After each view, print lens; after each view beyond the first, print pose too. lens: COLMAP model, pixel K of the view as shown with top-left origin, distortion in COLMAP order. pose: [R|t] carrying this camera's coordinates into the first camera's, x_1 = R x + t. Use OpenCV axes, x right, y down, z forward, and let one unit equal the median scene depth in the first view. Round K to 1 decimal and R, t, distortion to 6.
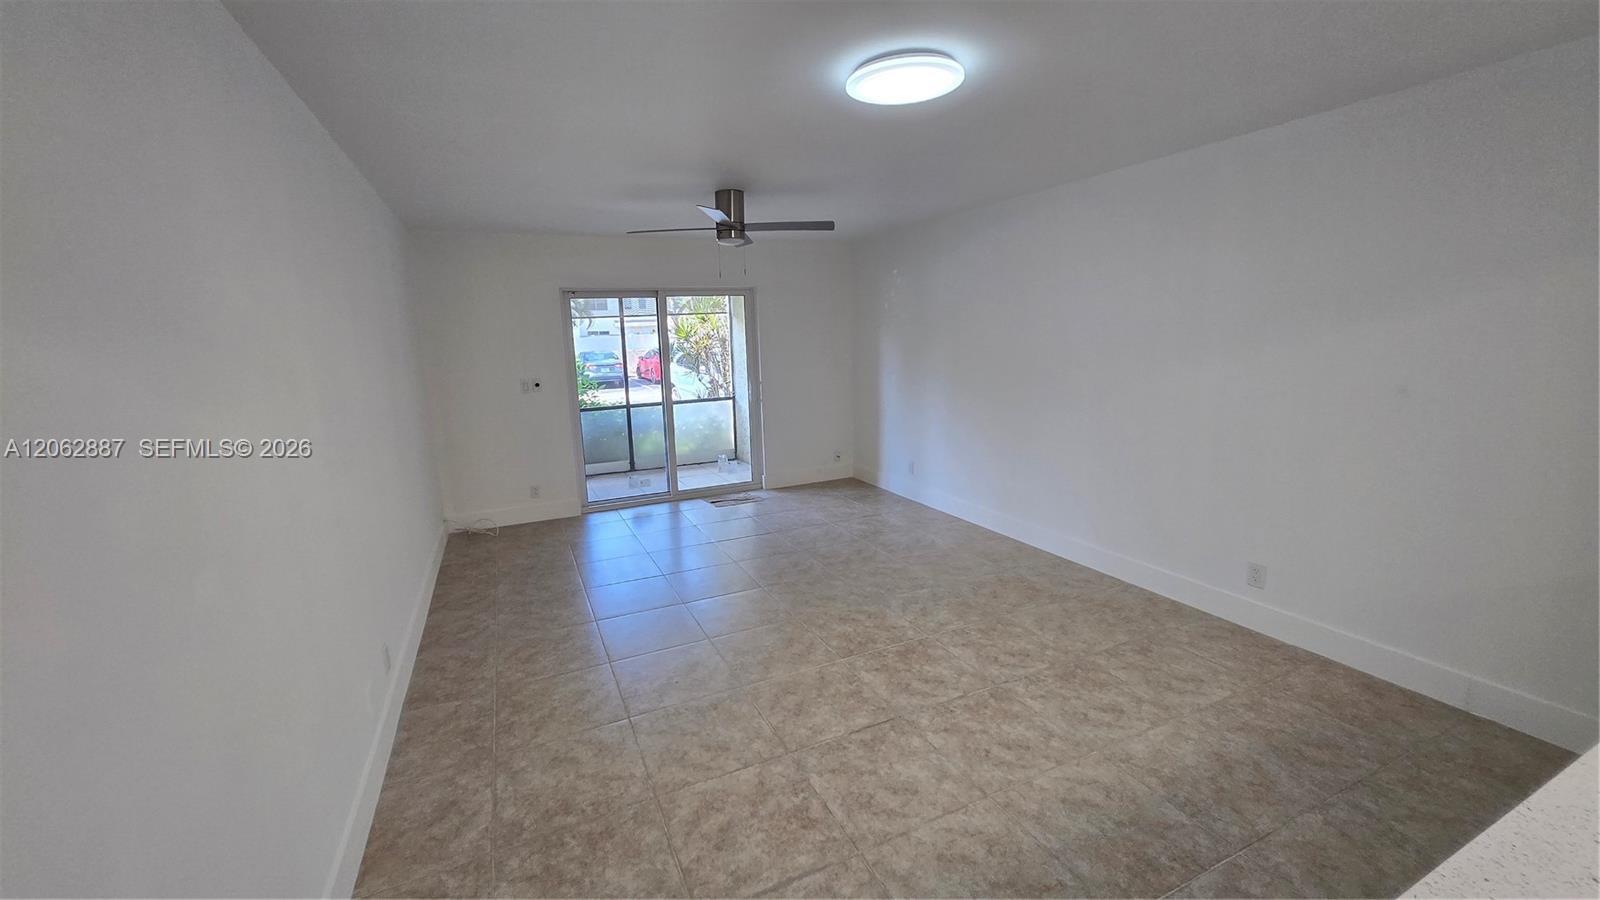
lens RADIAL K [[629.3, 0, 793.9], [0, 629.3, 435.0], [0, 0, 1]] dist [0.000353, 0.000252]
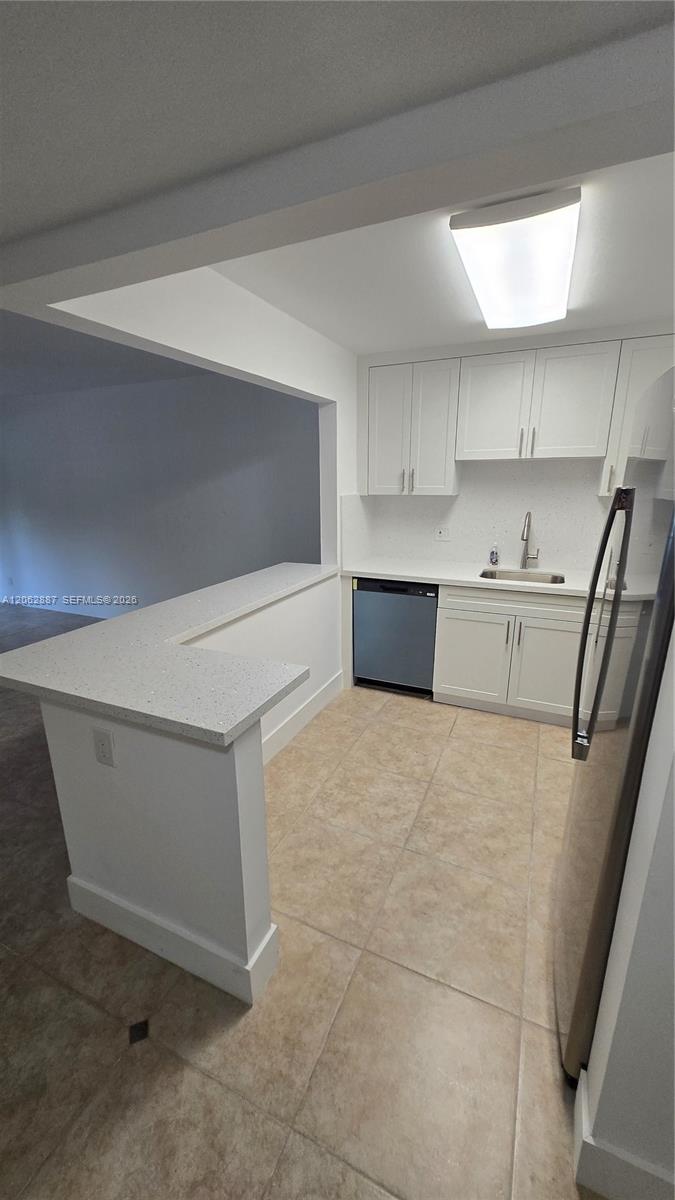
lens RADIAL K [[472.0, 0, 327.2], [0, 472.0, 606.2], [0, 0, 1]] dist [0.000353, 0.000252]
pose [[0.762644, -0.142816, 0.630855, 0.091776], [0.087884, 0.989154, 0.117686, 0.074273], [-0.640820, -0.034311, 0.766924, -0.435239]]
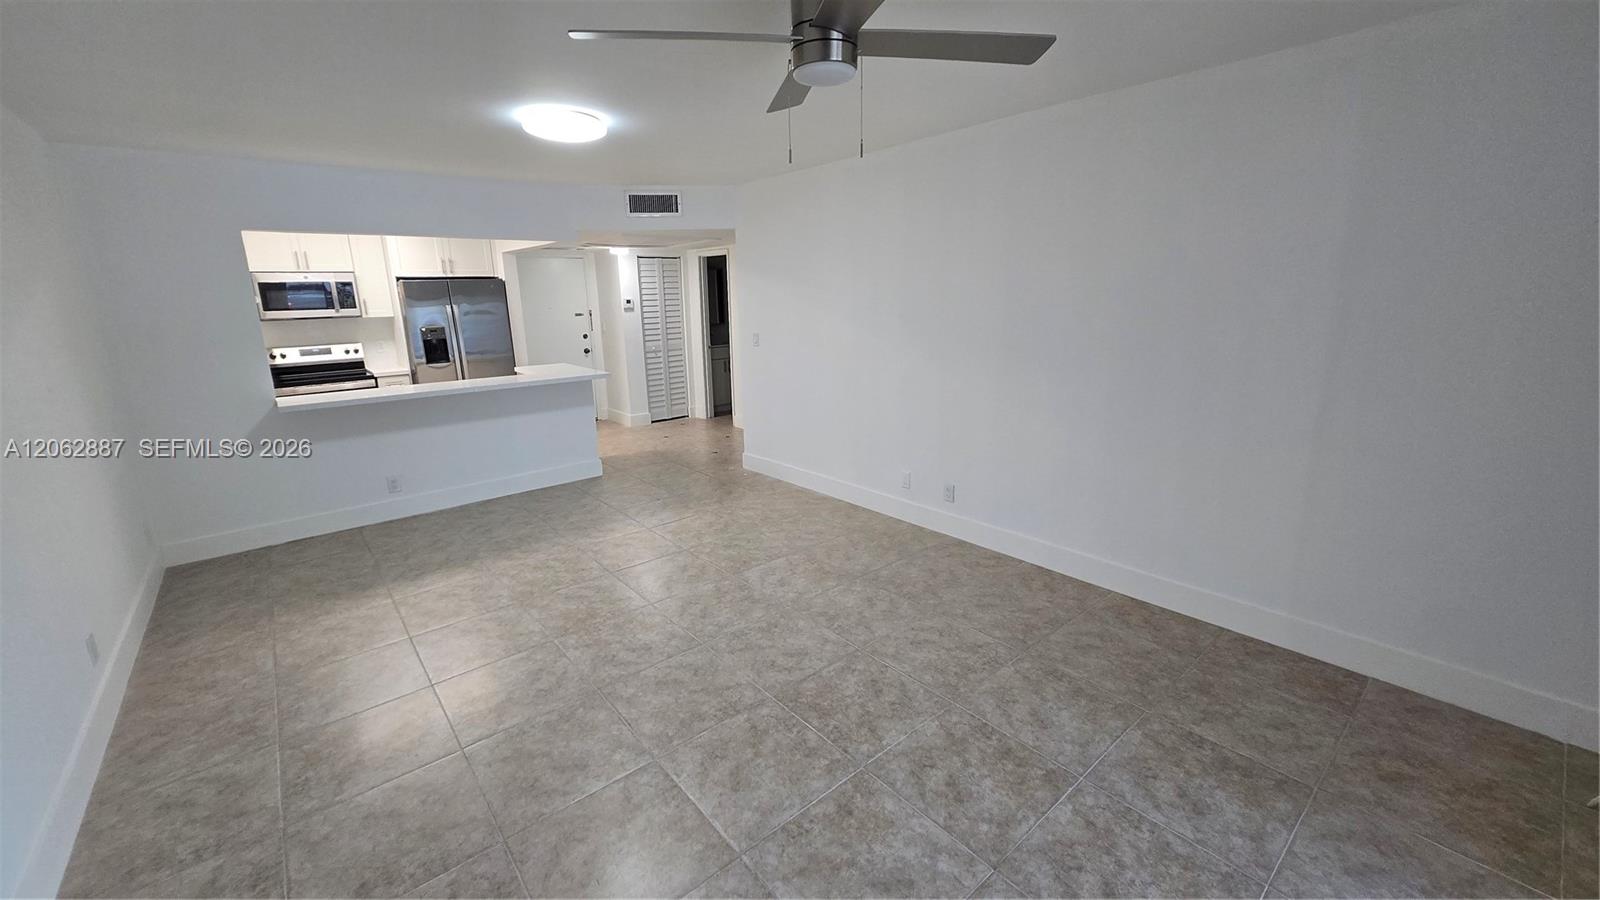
lens RADIAL K [[629.3, 0, 795.5], [0, 629.3, 438.0], [0, 0, 1]] dist [0.000353, 0.000252]
pose [[-0.963079, 0.114226, -0.243786, 0.060728], [0.012947, 0.924131, 0.381856, -0.280841], [0.268909, 0.364601, -0.891490, 1.712680]]
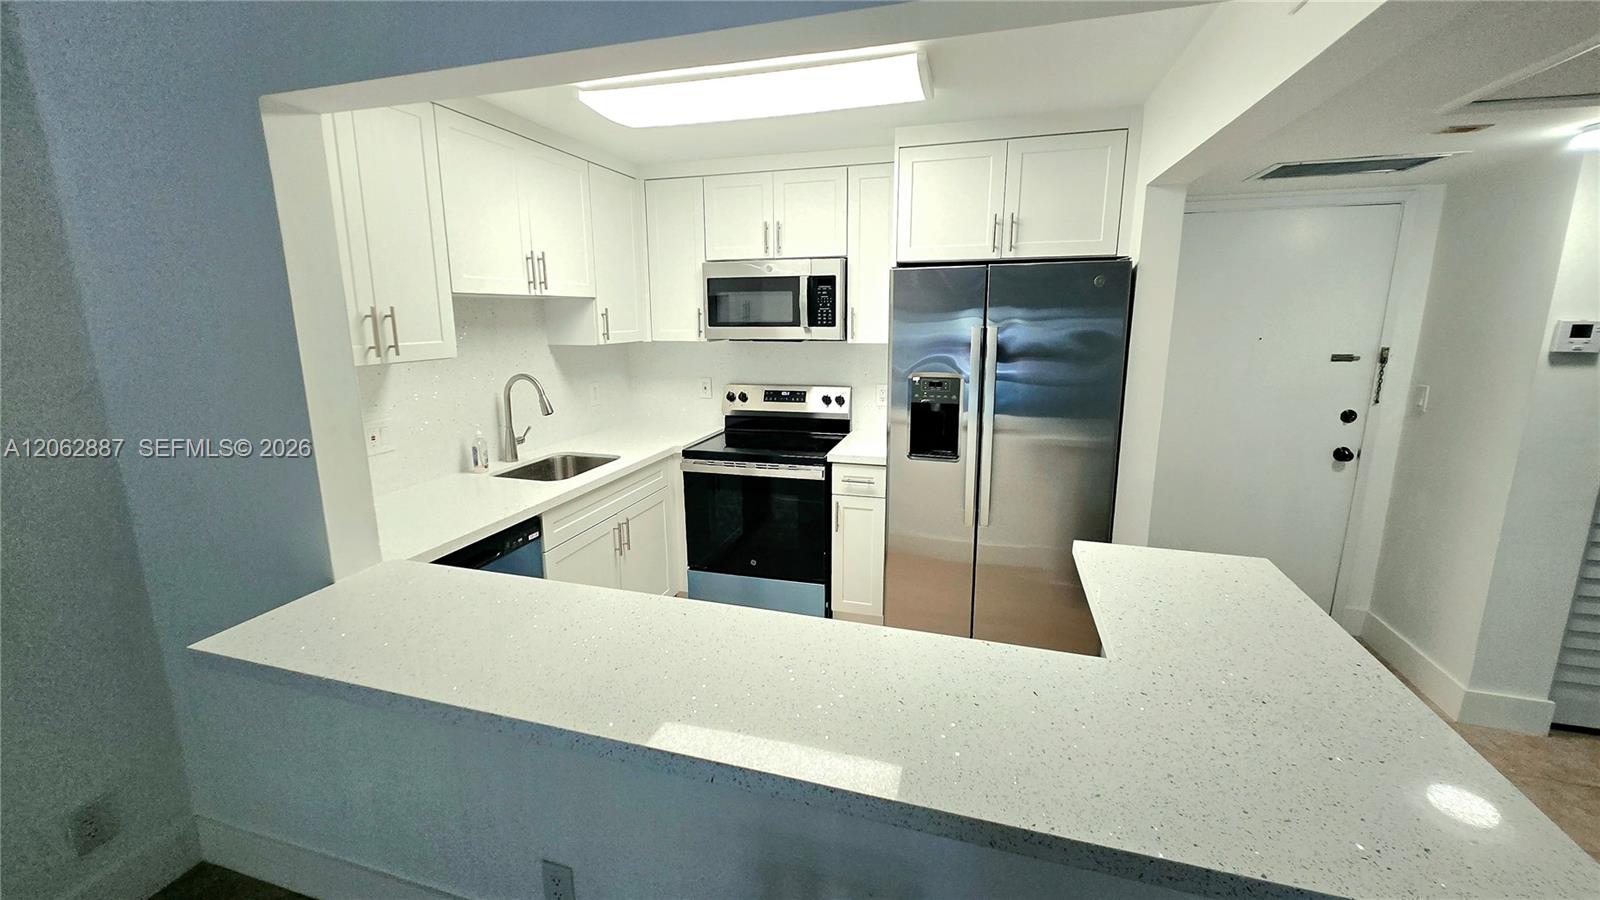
lens RADIAL K [[629.3, 0, 791.1], [0, 629.3, 432.1], [0, 0, 1]] dist [0.000353, 0.000252]
pose [[-0.748273, -0.087080, 0.657651, 0.201672], [0.135703, 0.950292, 0.280232, -0.076948], [-0.649363, 0.298935, -0.699260, 0.405369]]
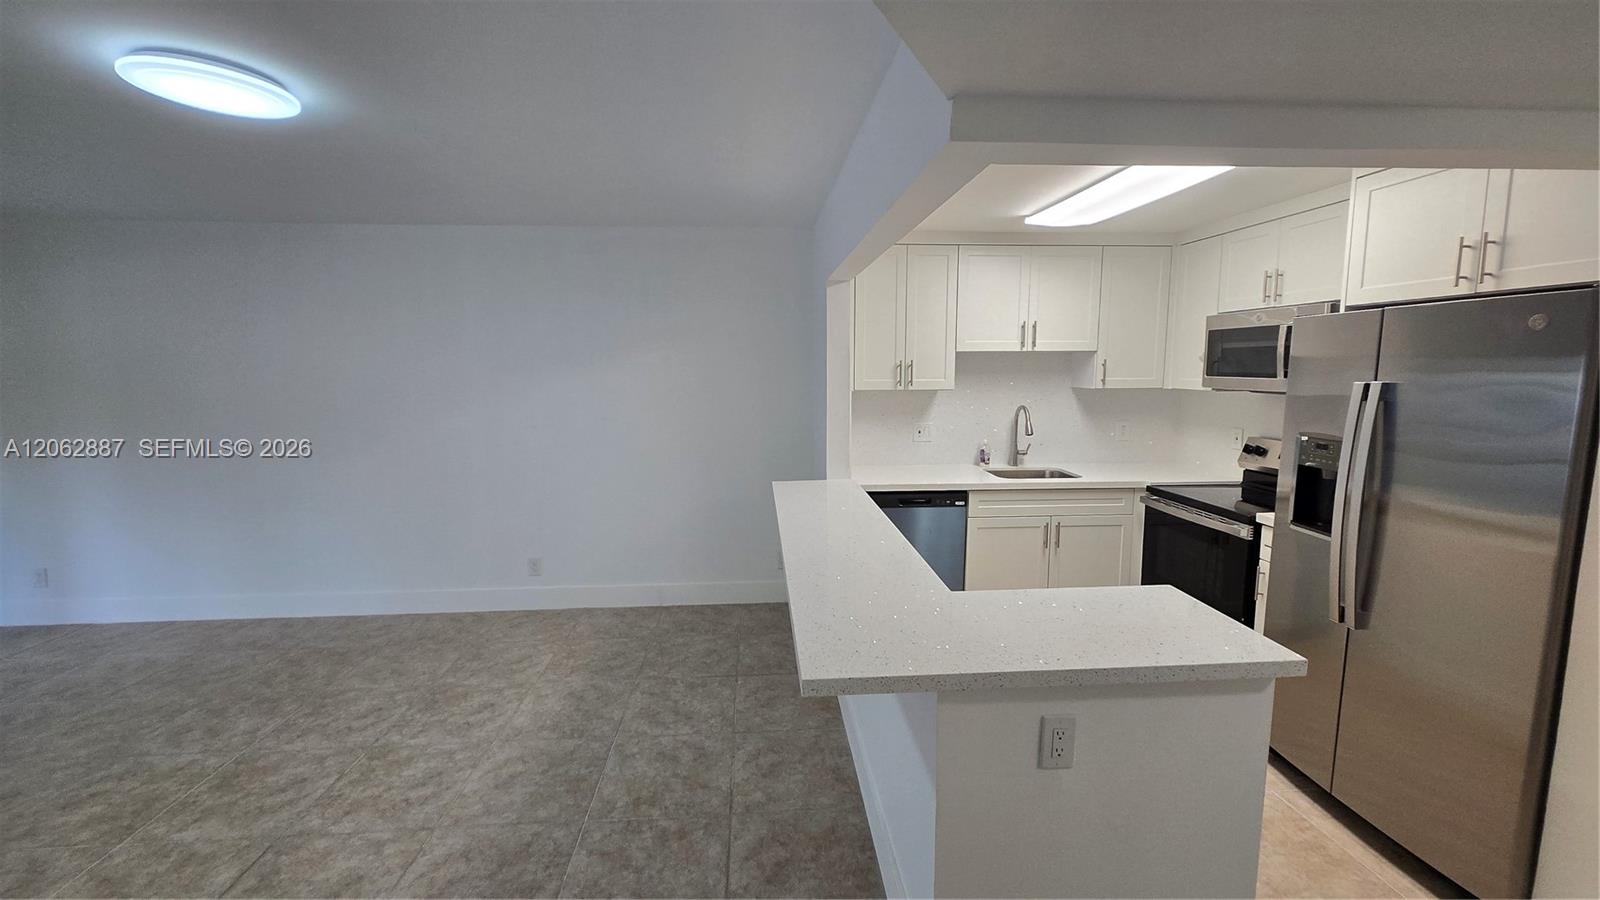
lens RADIAL K [[629.3, 0, 794.1], [0, 629.3, 438.2], [0, 0, 1]] dist [0.000353, 0.000252]
pose [[0.356765, -0.079241, 0.930827, -0.240122], [0.142028, 0.989414, 0.029792, -0.000931], [-0.923335, 0.121575, 0.364243, 0.006514]]
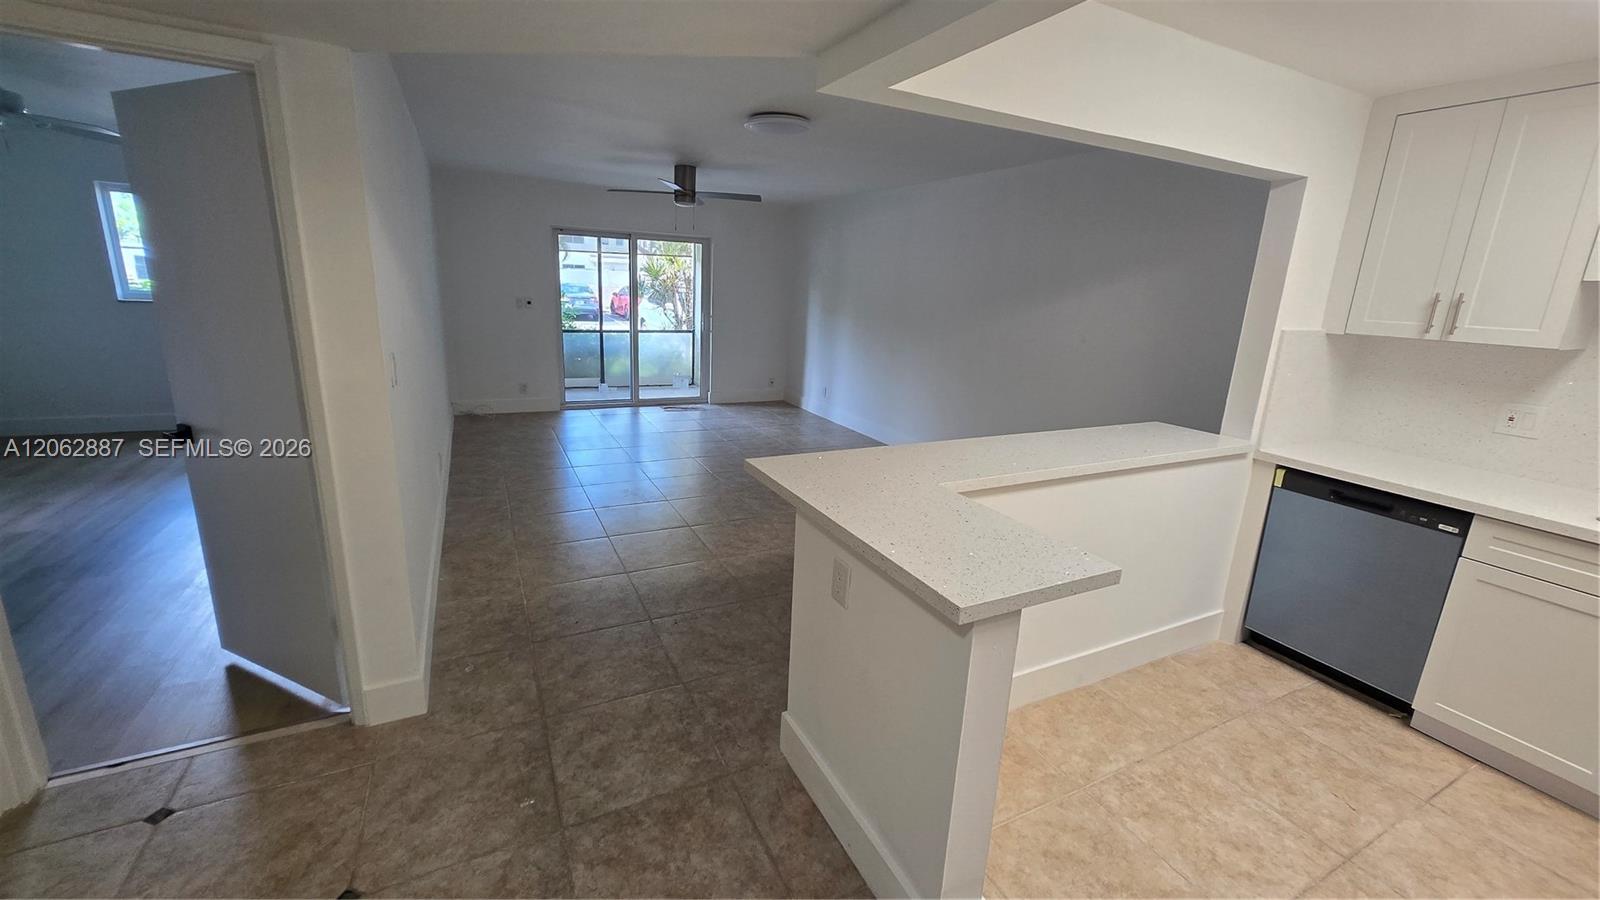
lens RADIAL K [[629.3, 0, 795.8], [0, 629.3, 437.1], [0, 0, 1]] dist [0.000353, 0.000252]
pose [[0.996313, 0.068912, 0.051096, 0.120246], [-0.072666, 0.994481, 0.075672, 0.084087], [-0.045600, -0.079106, 0.995823, -0.466841]]
